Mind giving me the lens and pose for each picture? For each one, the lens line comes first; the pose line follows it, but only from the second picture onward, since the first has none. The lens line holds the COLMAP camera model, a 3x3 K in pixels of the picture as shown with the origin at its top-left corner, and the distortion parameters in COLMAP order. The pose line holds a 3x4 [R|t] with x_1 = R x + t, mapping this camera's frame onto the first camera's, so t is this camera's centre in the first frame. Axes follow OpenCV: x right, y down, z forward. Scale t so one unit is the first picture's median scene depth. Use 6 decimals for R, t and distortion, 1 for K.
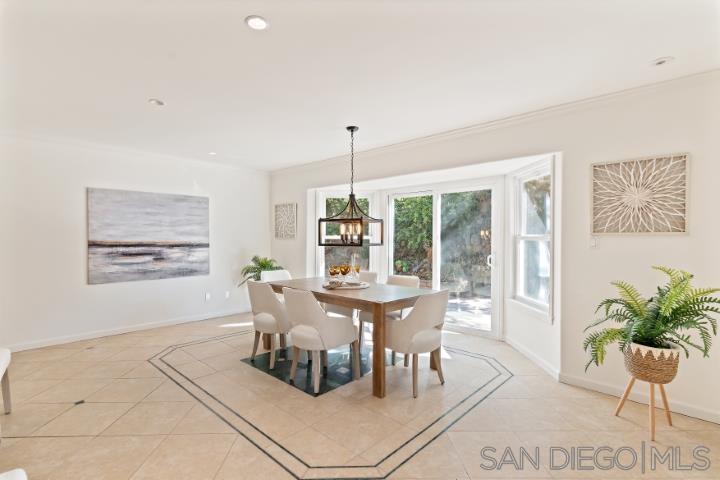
lens RADIAL K [[349.5, 0, 358.2], [0, 349.5, 237.1], [0, 0, 1]] dist [-0.000727, 0.000185]
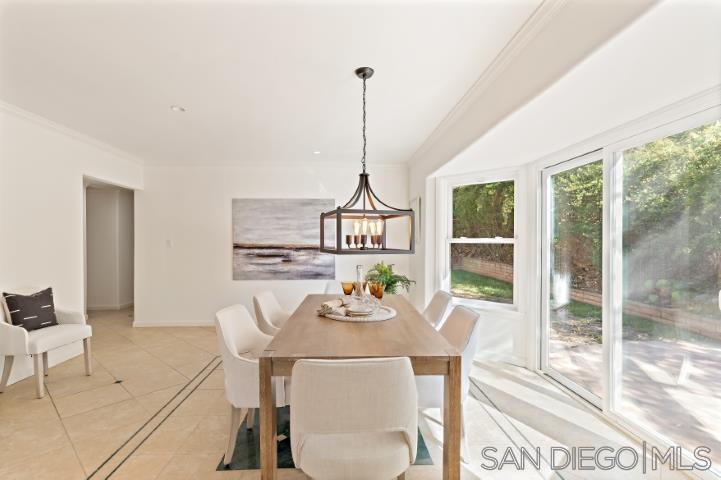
lens RADIAL K [[346.3, 0, 356.4], [0, 346.3, 241.5], [0, 0, 1]] dist [0.001102, 0.000195]
pose [[0.715095, 0.002414, -0.699024, 0.328516], [-0.000679, 0.999996, 0.002759, 0.000804], [0.699027, -0.001498, 0.715093, 0.414465]]
